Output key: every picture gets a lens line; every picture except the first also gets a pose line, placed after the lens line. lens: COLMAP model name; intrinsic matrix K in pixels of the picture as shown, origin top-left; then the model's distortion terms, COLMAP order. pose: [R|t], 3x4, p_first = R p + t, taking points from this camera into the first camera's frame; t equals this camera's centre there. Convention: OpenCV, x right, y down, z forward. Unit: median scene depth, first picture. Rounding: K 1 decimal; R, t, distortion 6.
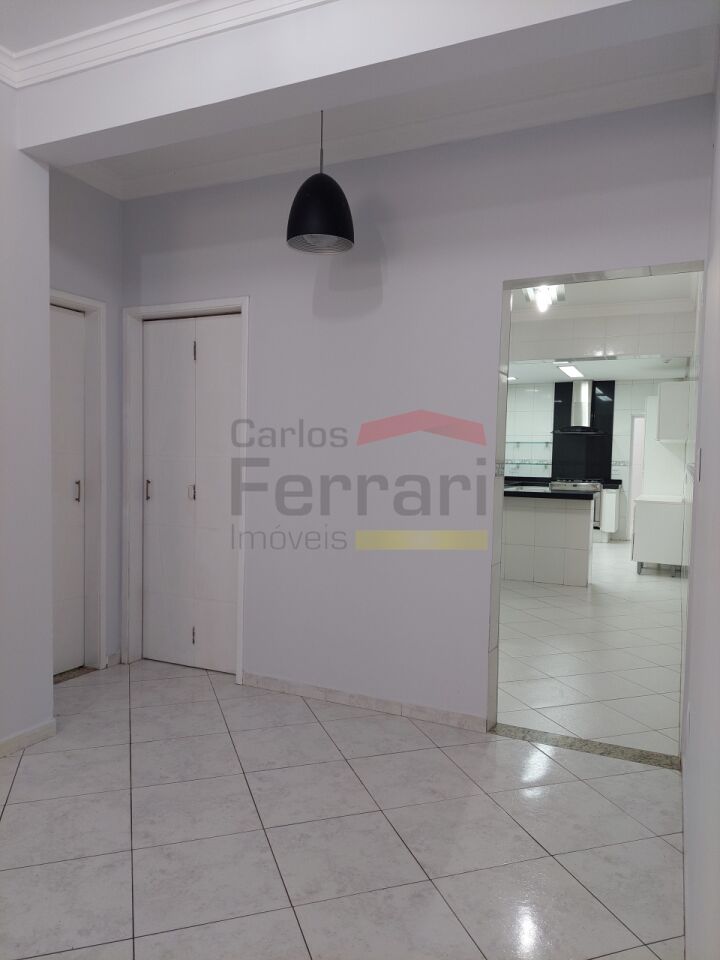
lens RADIAL K [[689.5, 0, 358.4], [0, 689.5, 499.4], [0, 0, 1]] dist [0.076202, -0.109084]
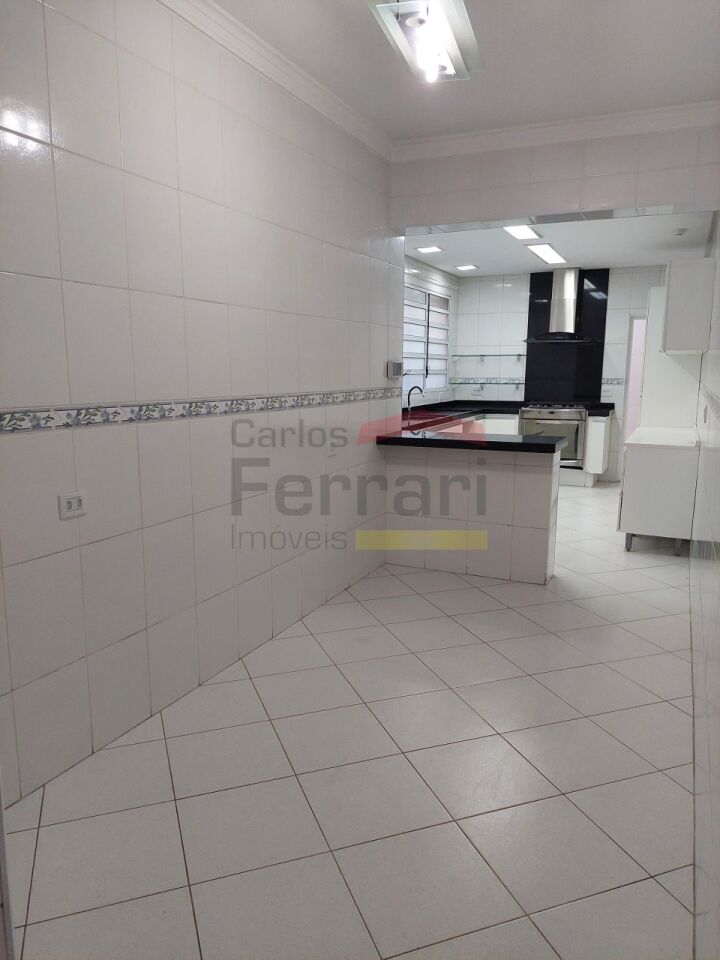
lens RADIAL K [[681.0, 0, 362.4], [0, 681.0, 498.5], [0, 0, 1]] dist [0.057484, -0.106238]
pose [[0.999870, -0.015550, -0.004160, 0.106797], [0.015952, 0.991810, 0.126719, -0.024767], [0.002156, -0.126768, 0.991930, 0.247798]]
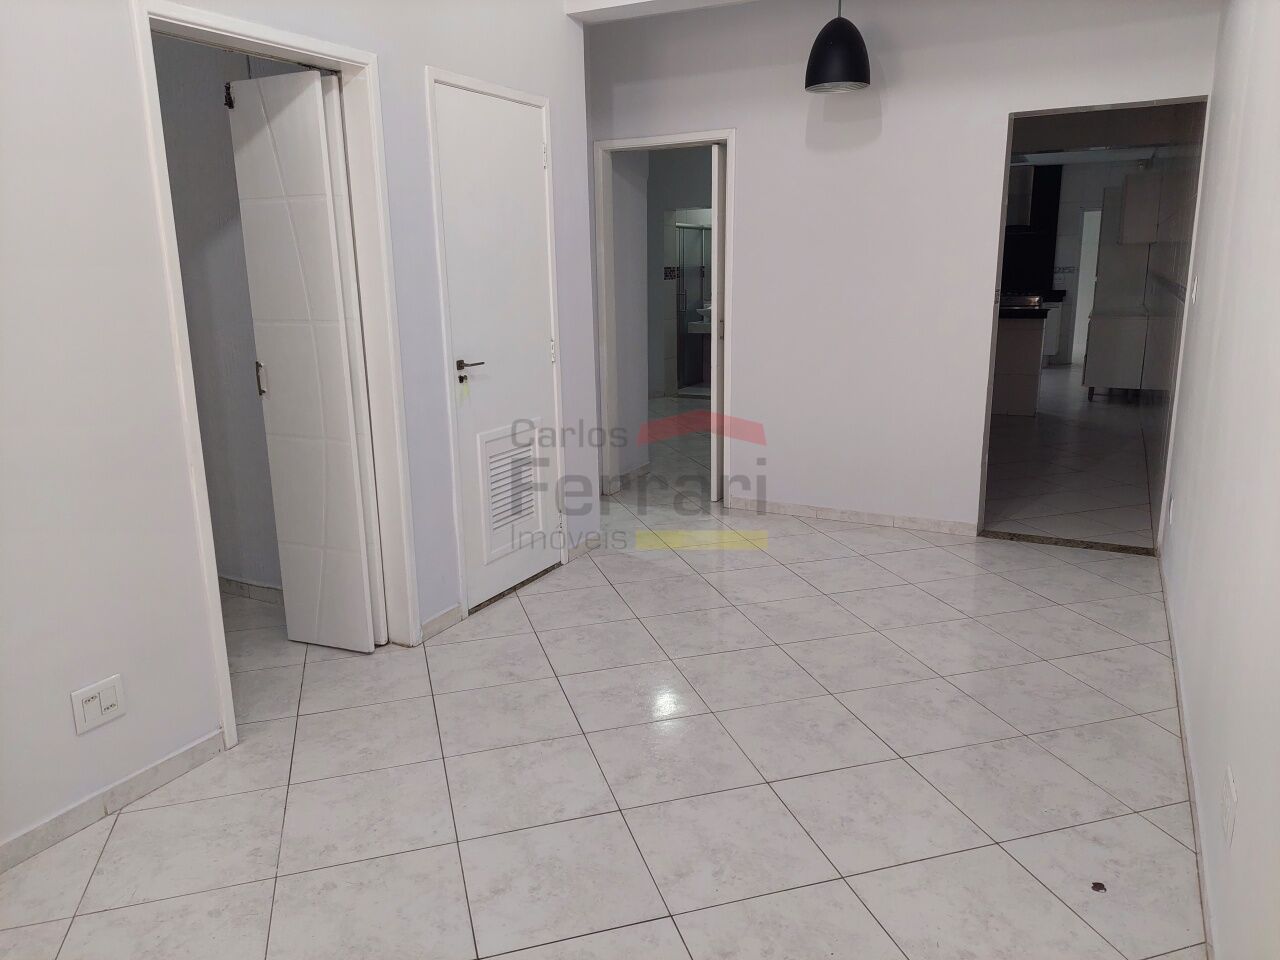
lens RADIAL K [[908.0, 0, 640.0], [0, 908.0, 480.0], [0, 0, 1]] dist [0.057484, -0.106238]
pose [[0.998427, -0.027655, -0.048763, -0.081347], [0.035434, 0.985374, 0.166681, -0.005172], [0.043441, -0.168147, 0.984804, -0.130987]]
